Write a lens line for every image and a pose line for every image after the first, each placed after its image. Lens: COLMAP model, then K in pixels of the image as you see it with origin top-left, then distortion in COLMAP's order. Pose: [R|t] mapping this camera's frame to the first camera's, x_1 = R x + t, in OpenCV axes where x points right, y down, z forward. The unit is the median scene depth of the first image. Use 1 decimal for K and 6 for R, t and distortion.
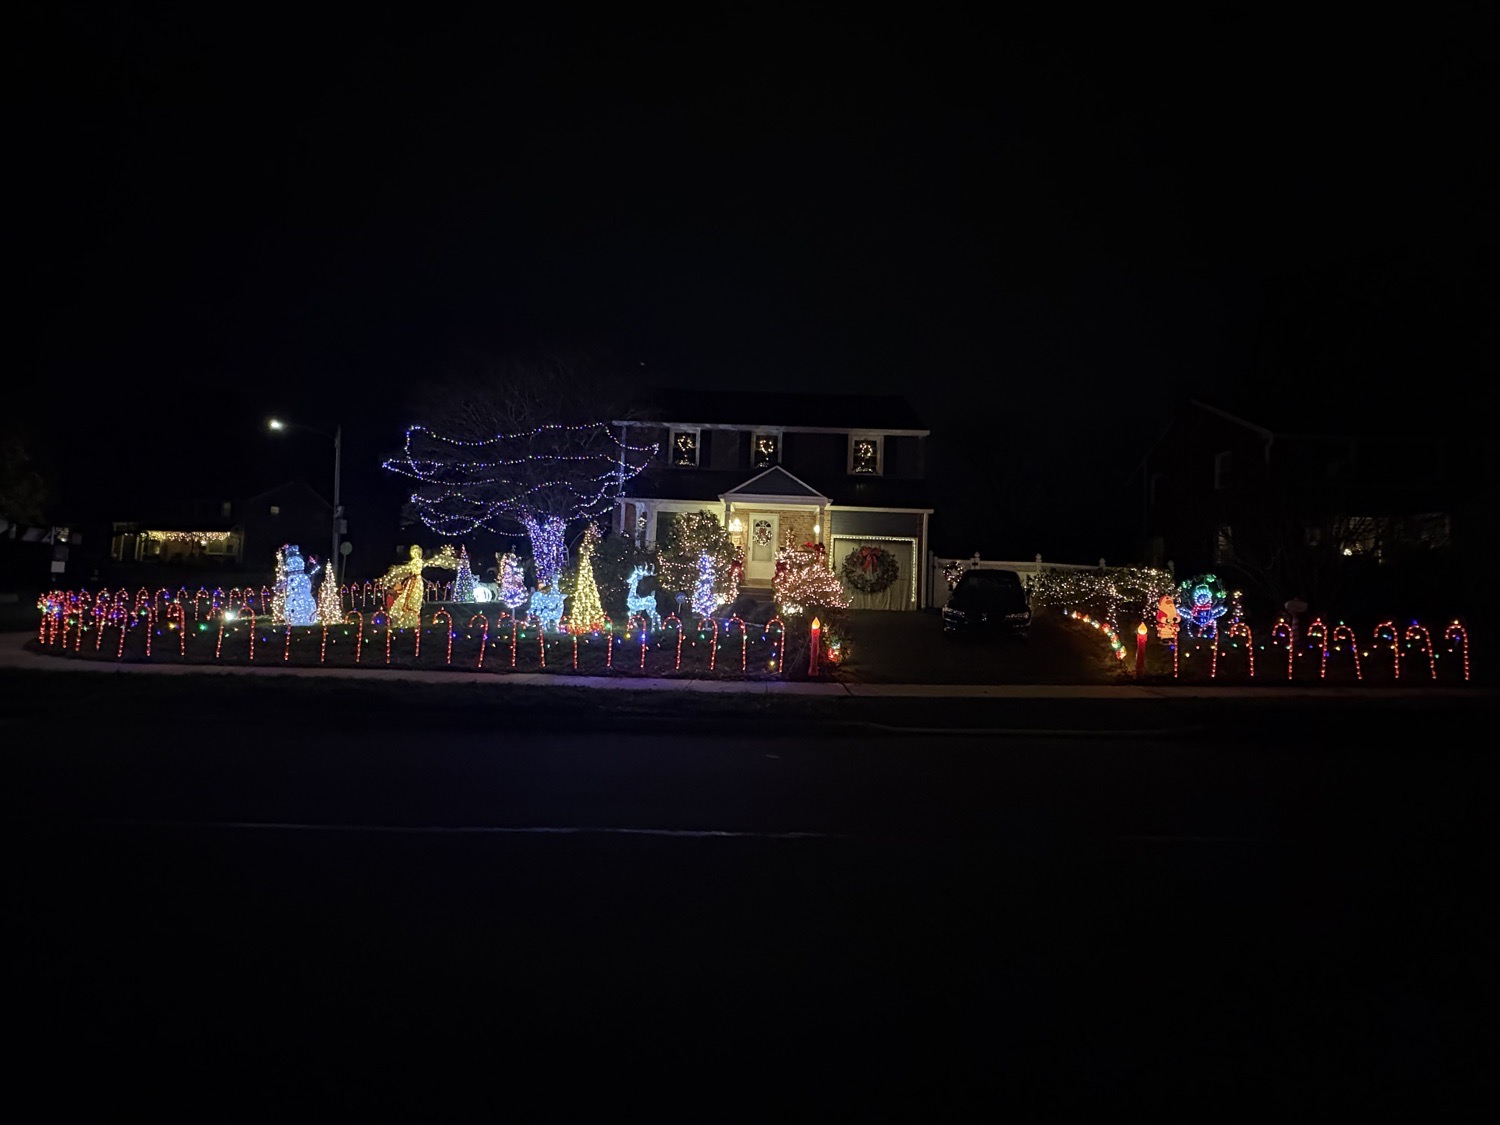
lens RADIAL K [[678.8, 0, 750.0], [0, 678.8, 562.5], [0, 0, 1]] dist [0.001788, 0.000113]
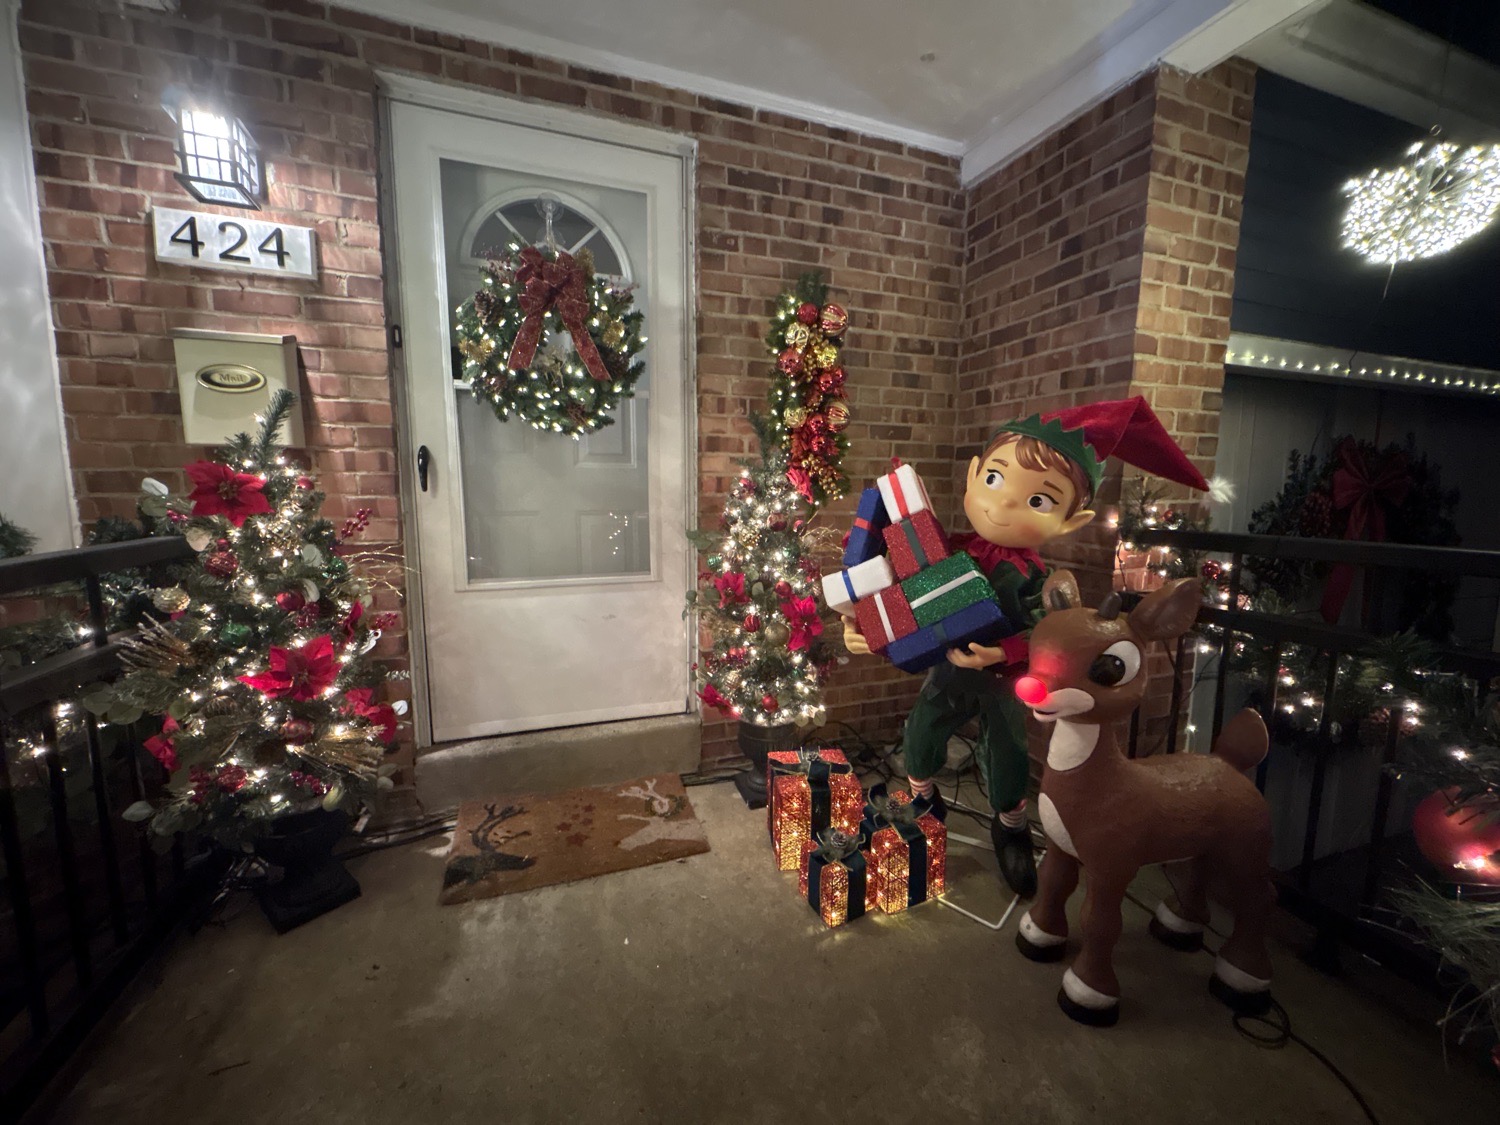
lens RADIAL K [[601.6, 0, 750.0], [0, 601.6, 562.5], [0, 0, 1]] dist [0.001445, 0.000270]
pose [[0.924730, -0.082385, 0.371600, 0.009685], [0.010994, 0.981668, 0.190280, -0.024007], [-0.380465, -0.171872, 0.908684, 0.943248]]
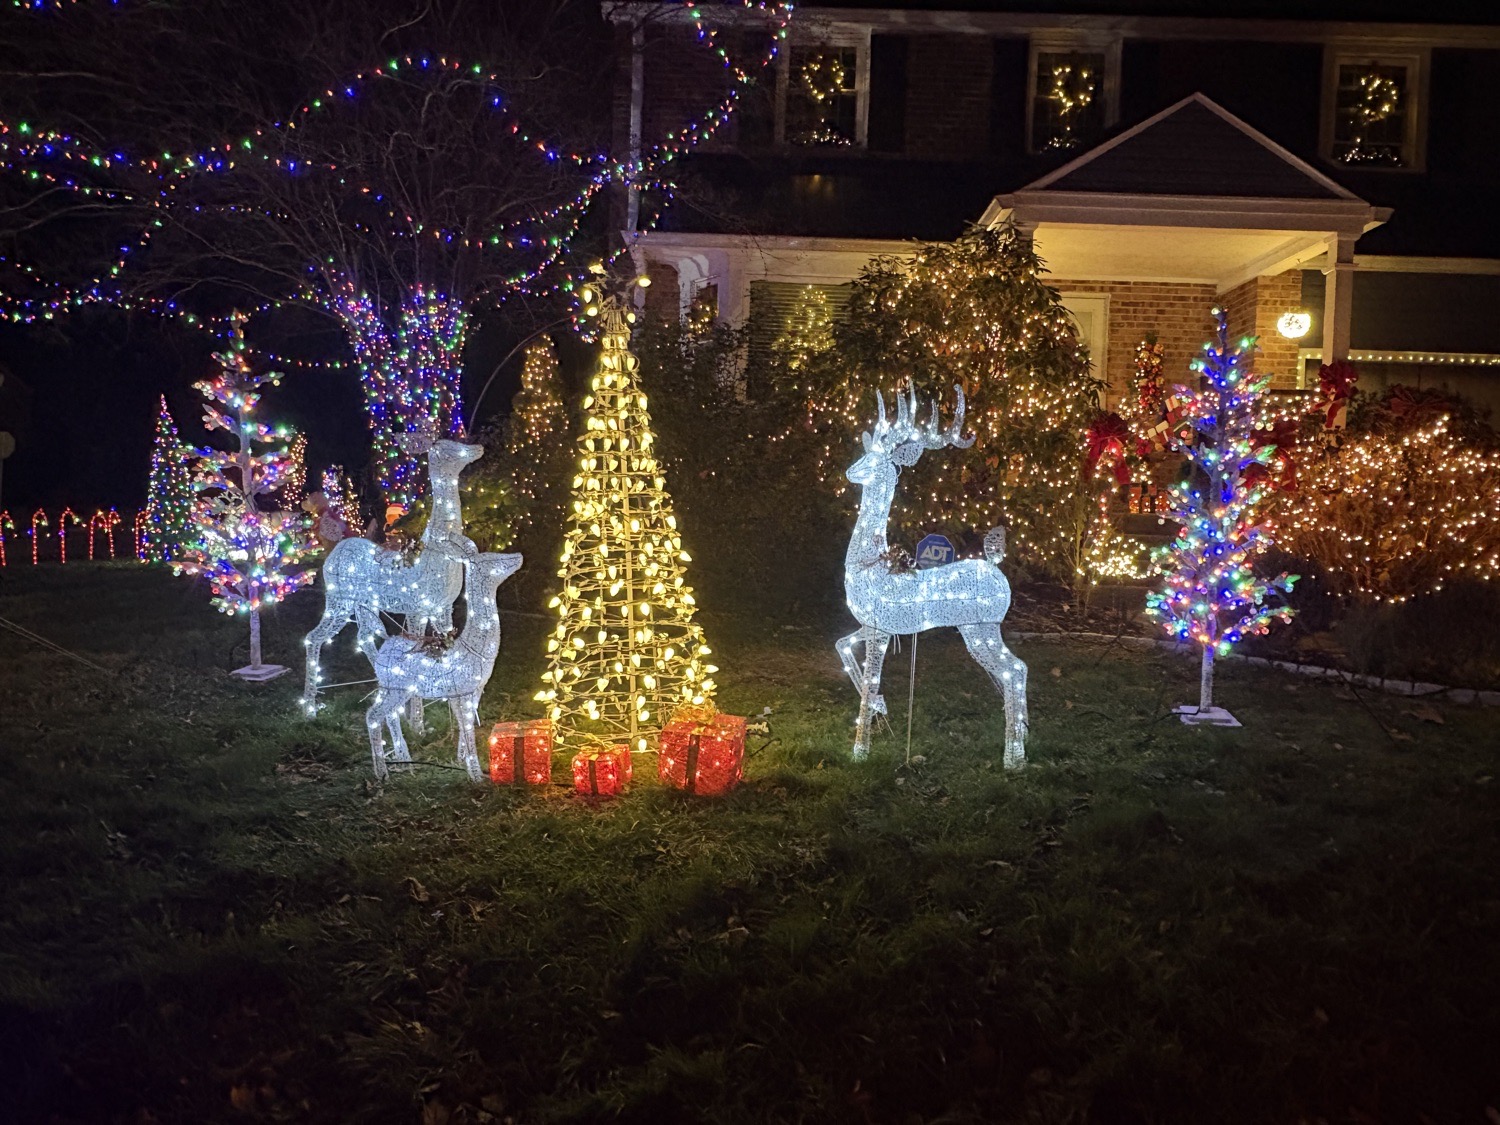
lens RADIAL K [[1004.0, 0, 750.0], [0, 1004.0, 562.5], [0, 0, 1]] dist [0.005800, -0.000524]
pose [[0.999693, -0.008781, 0.023152, -0.153978], [0.006975, 0.997008, 0.076989, 0.021761], [-0.023759, -0.076804, 0.996763, 0.528945]]
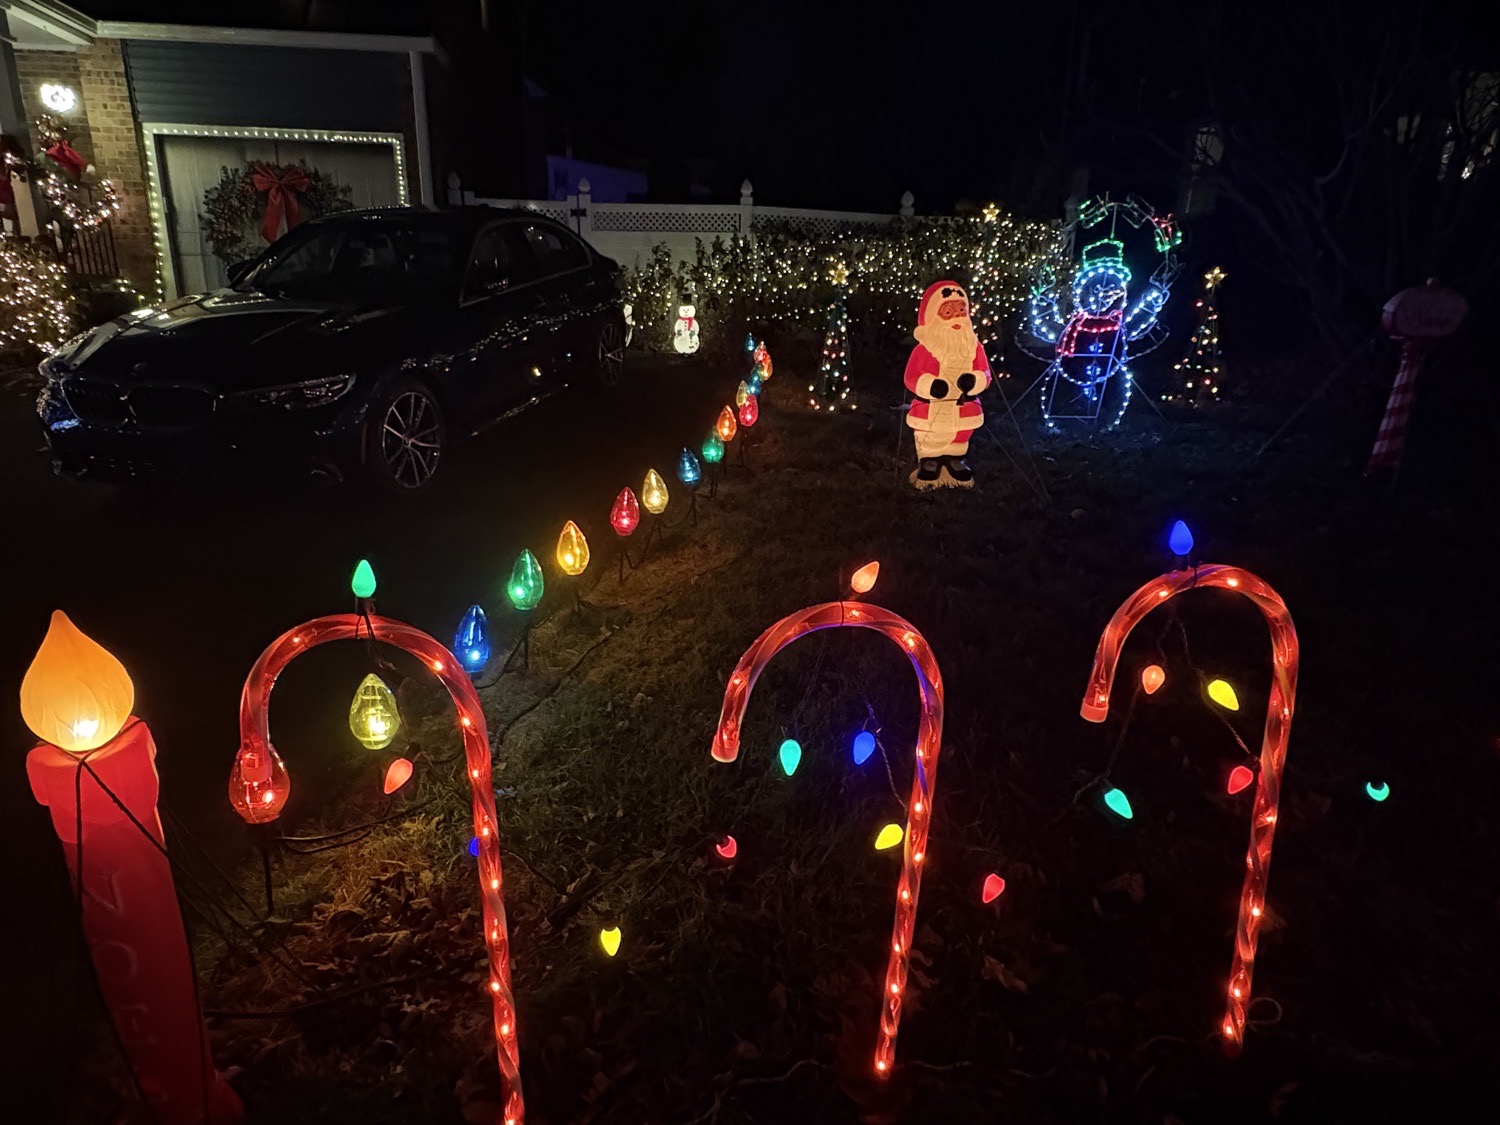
lens RADIAL K [[857.4, 0, 750.0], [0, 857.4, 562.5], [0, 0, 1]] dist [0.003215, -0.000974]
pose [[0.988373, -0.066318, 0.136827, 0.349942], [0.017146, 0.942744, 0.333078, 0.028297], [-0.151082, -0.326859, 0.932919, 0.489070]]
